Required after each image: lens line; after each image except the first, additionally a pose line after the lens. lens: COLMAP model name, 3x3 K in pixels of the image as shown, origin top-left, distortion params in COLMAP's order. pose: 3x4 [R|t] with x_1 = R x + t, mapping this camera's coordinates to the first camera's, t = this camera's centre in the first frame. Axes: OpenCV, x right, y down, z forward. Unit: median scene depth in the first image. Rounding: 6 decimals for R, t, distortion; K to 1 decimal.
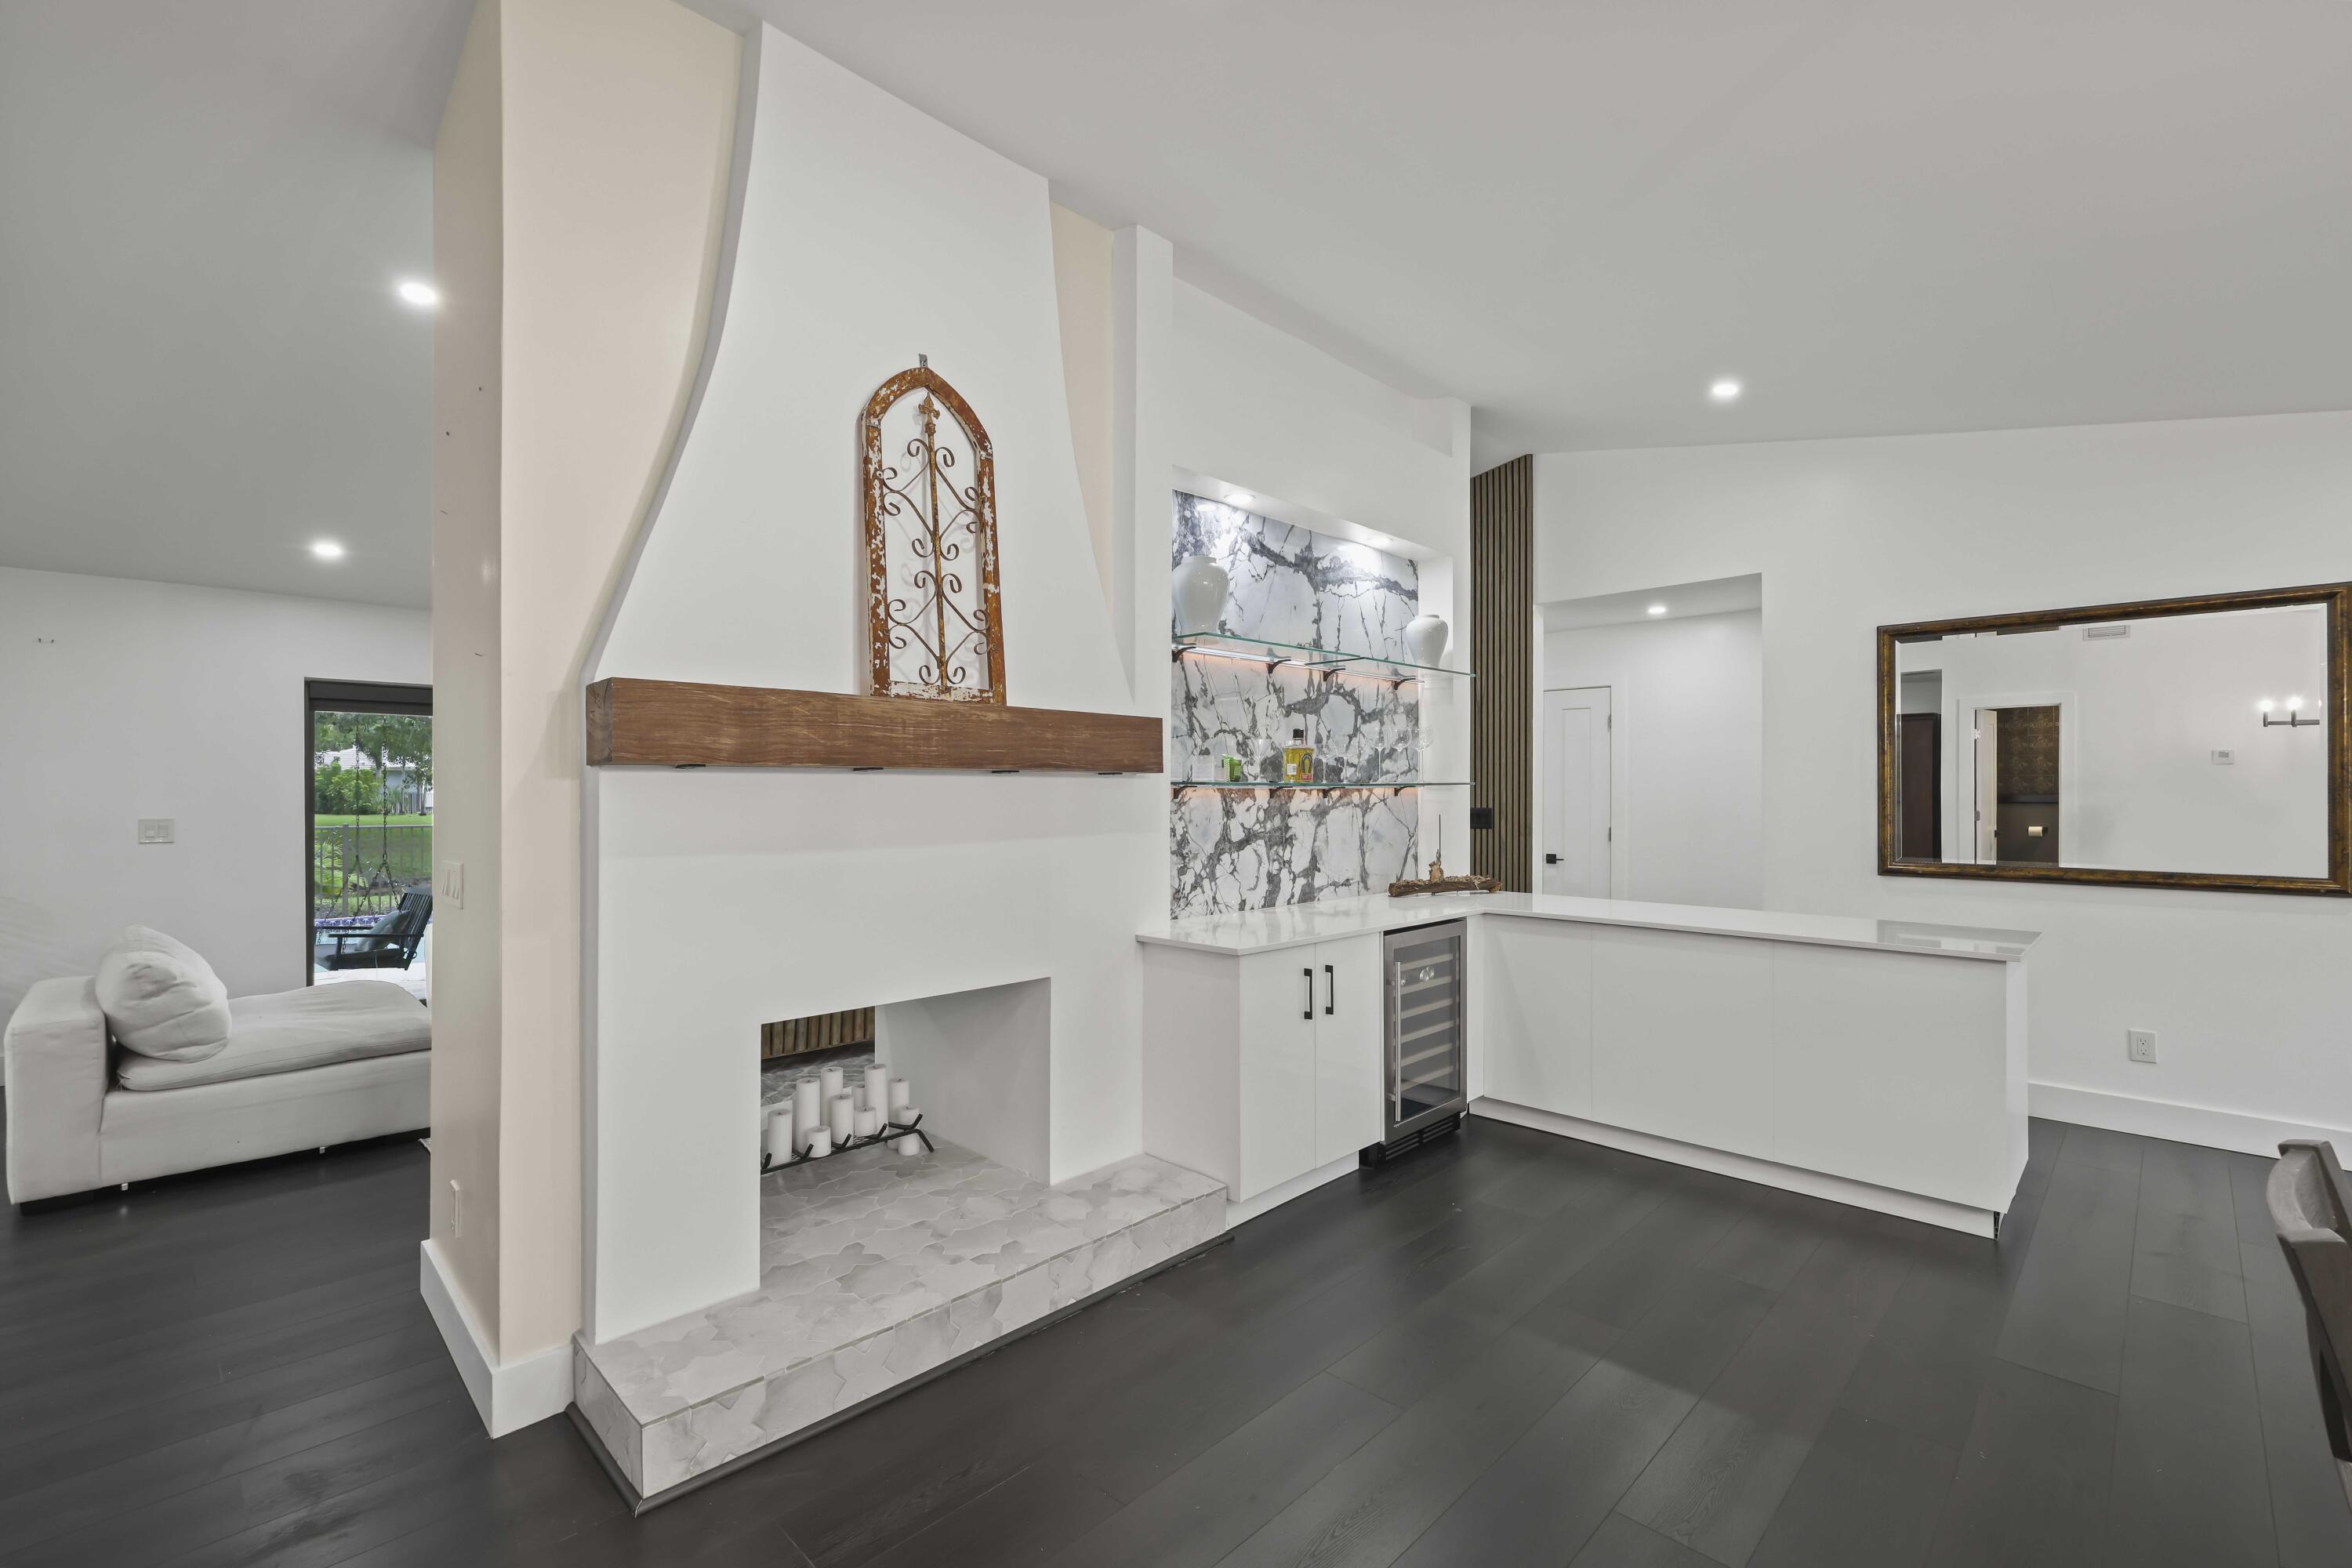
lens RADIAL K [[1019.9, 0, 1180.2], [0, 1019.9, 794.9], [0, 0, 1]] dist [0.003450, 0.000014]
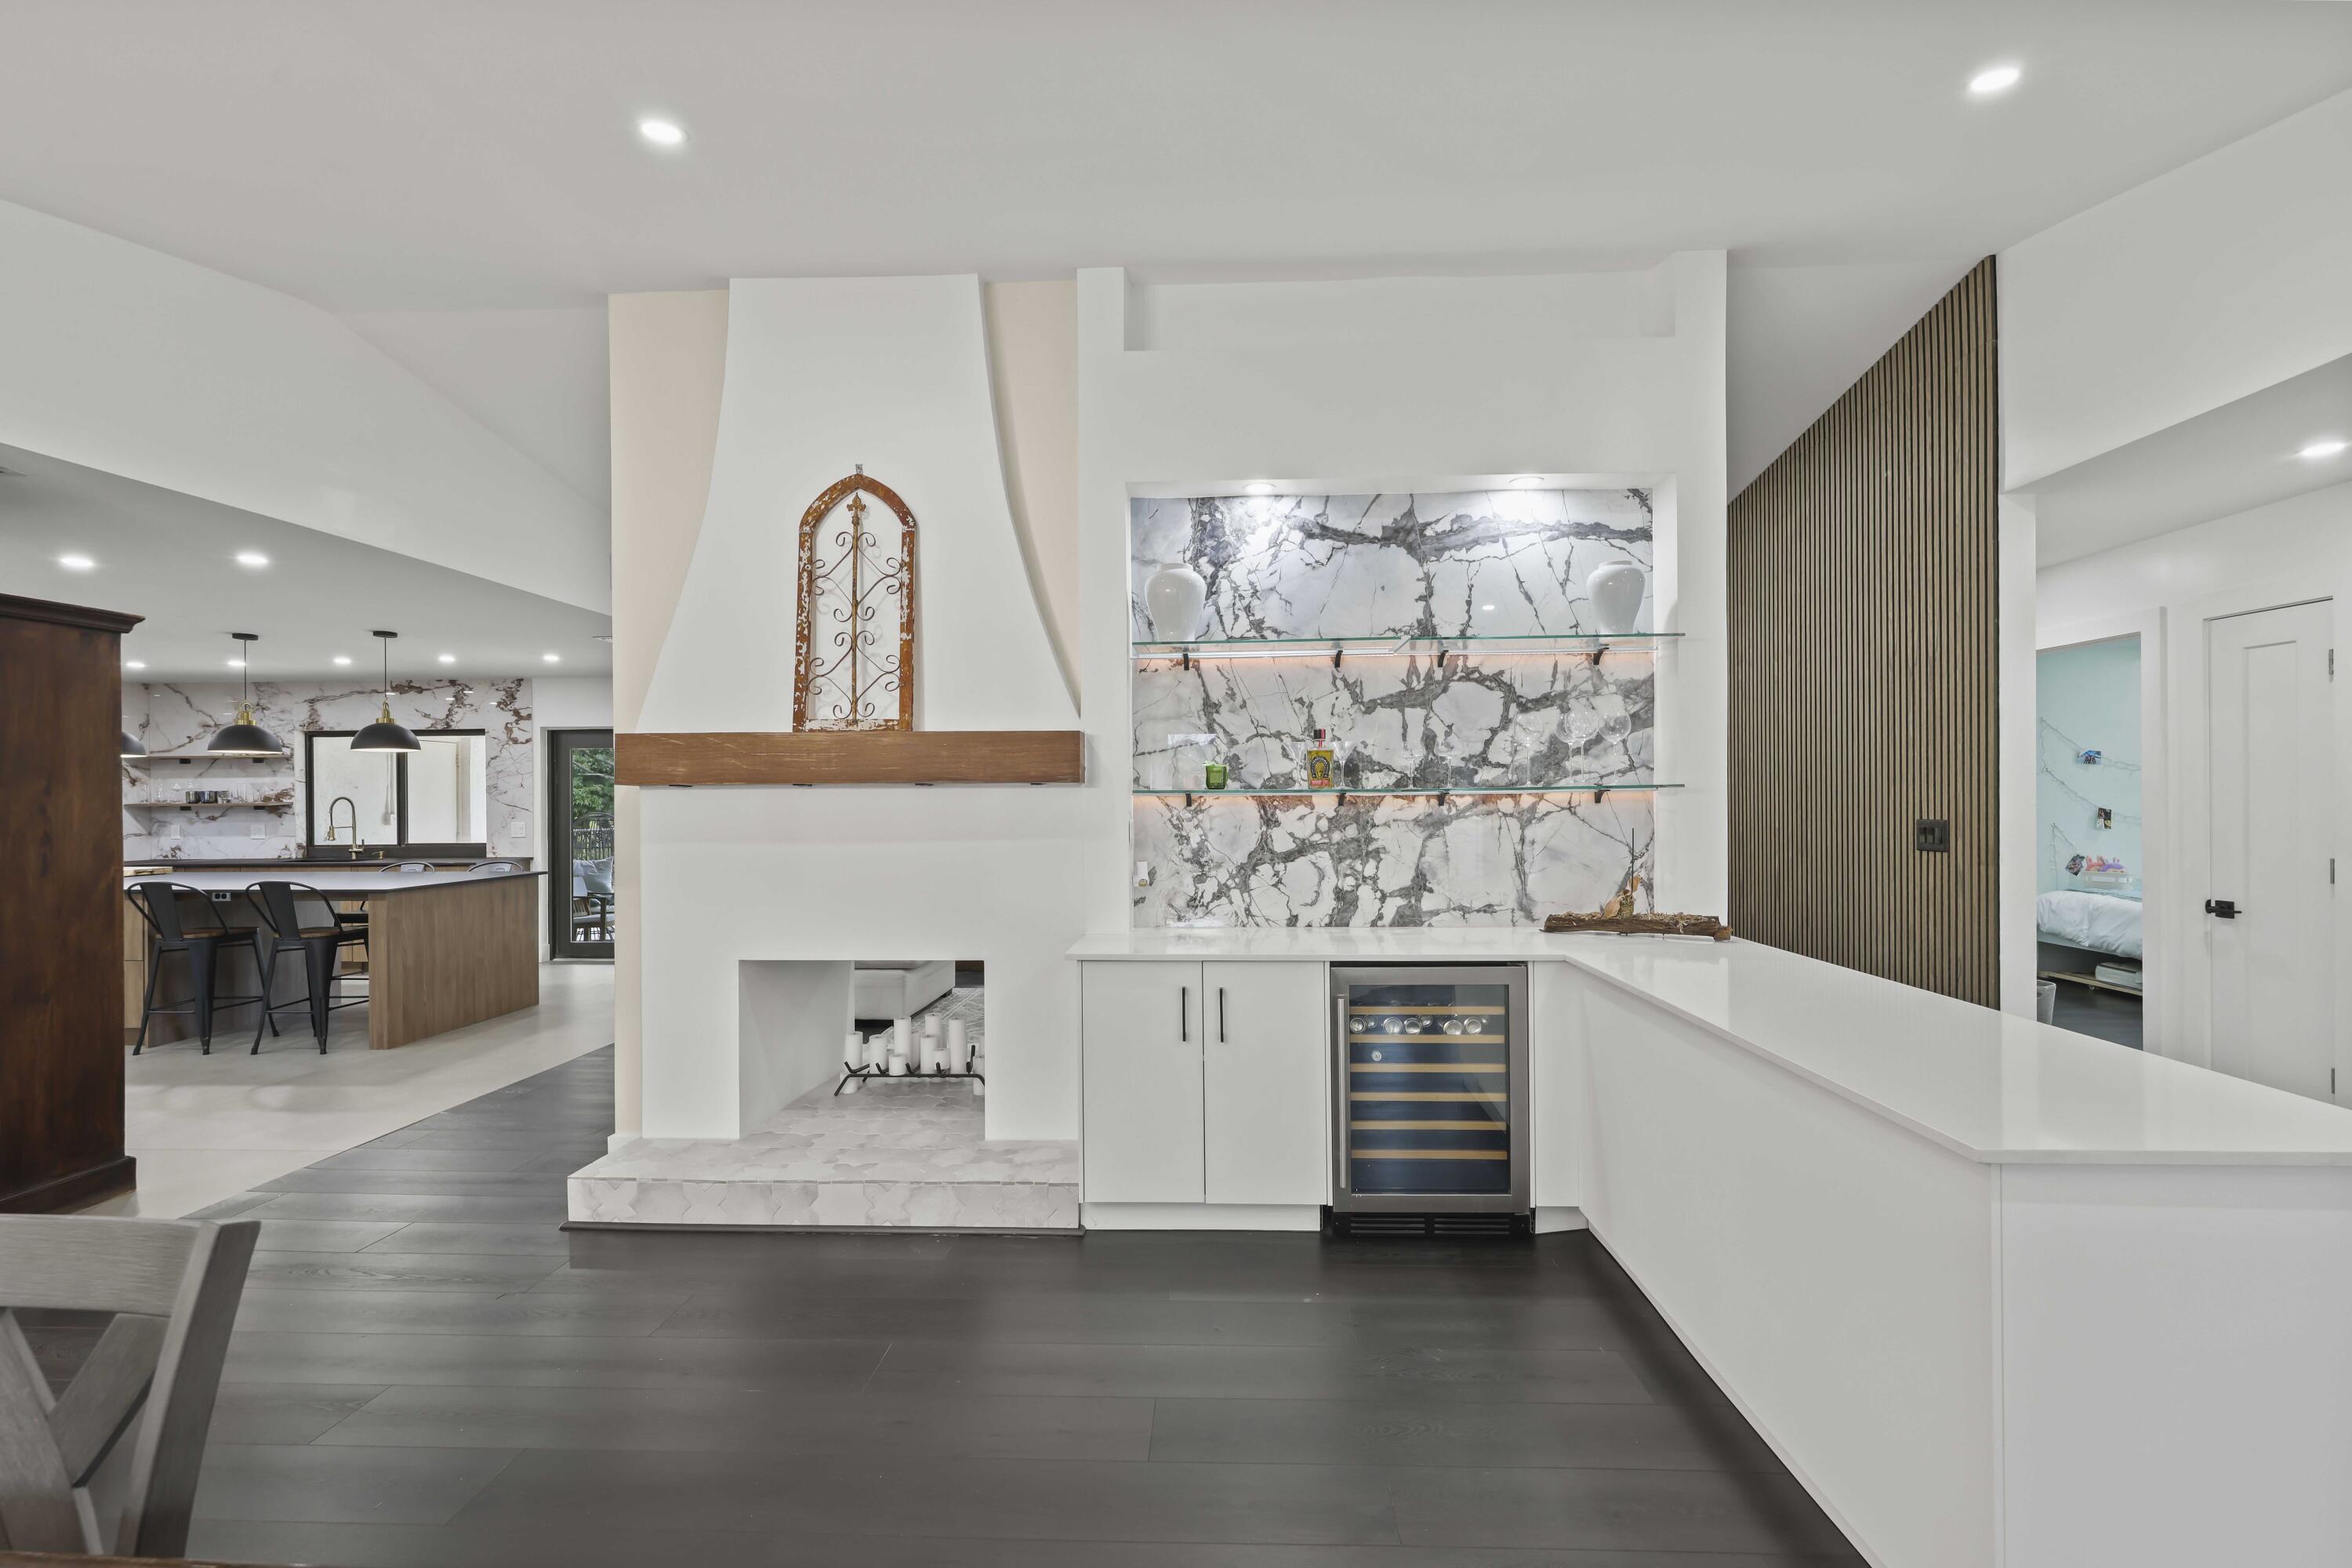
lens RADIAL K [[1019.9, 0, 1180.2], [0, 1019.9, 794.9], [0, 0, 1]] dist [0.003450, 0.000014]
pose [[0.667529, -0.003495, -0.744576, 0.665595], [0.002874, 0.999994, -0.002118, -0.004866], [0.744579, -0.000726, 0.667534, 0.294727]]
